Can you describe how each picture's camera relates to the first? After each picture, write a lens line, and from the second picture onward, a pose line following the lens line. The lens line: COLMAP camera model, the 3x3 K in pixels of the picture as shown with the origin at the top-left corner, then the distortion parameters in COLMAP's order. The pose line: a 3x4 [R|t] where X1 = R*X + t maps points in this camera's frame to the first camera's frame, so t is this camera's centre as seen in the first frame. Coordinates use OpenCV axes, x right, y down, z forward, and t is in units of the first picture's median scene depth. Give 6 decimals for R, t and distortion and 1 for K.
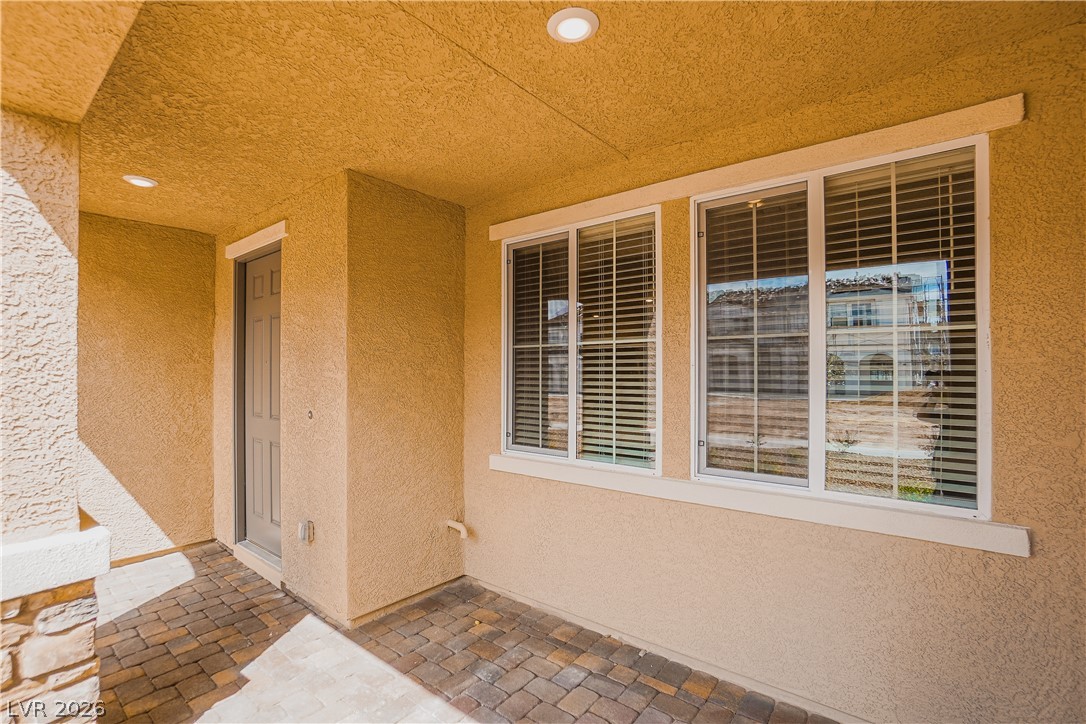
lens RADIAL K [[491.9, 0, 542.7], [0, 491.9, 369.6], [0, 0, 1]] dist [-0.032896, 0.000323]
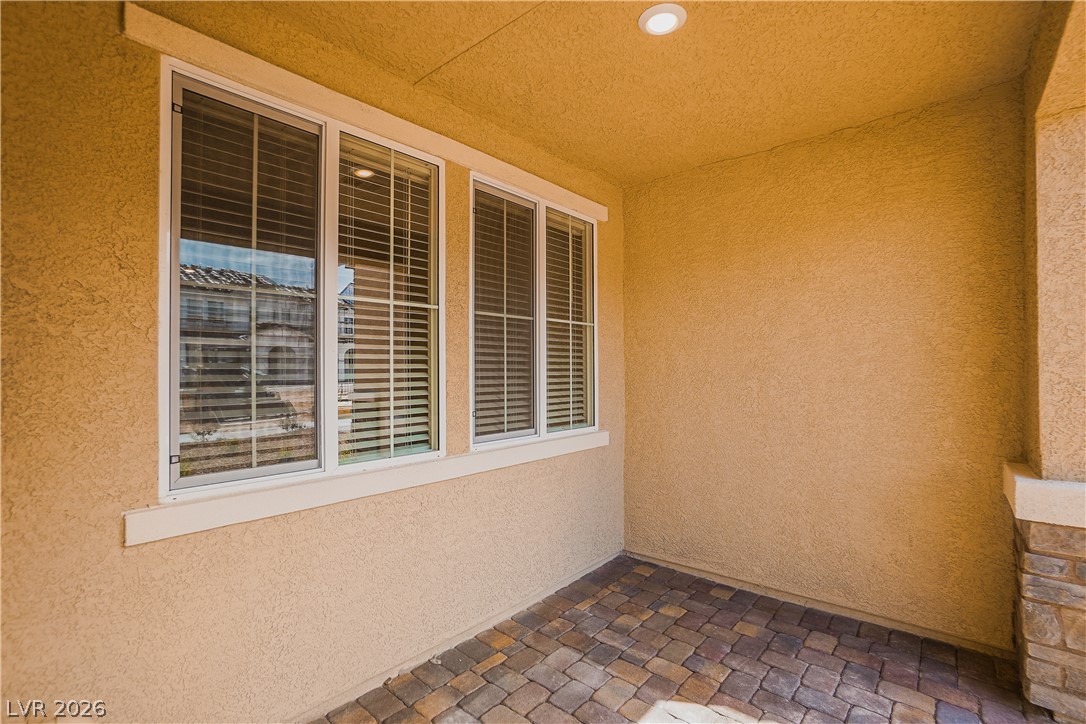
lens RADIAL K [[491.9, 0, 543.3], [0, 491.9, 362.5], [0, 0, 1]] dist [-0.032896, 0.000323]
pose [[0.049442, 0.004356, 0.998767, -0.668393], [-0.010947, 0.999933, -0.003819, 0.042219], [-0.998717, -0.010744, 0.049486, 0.769029]]
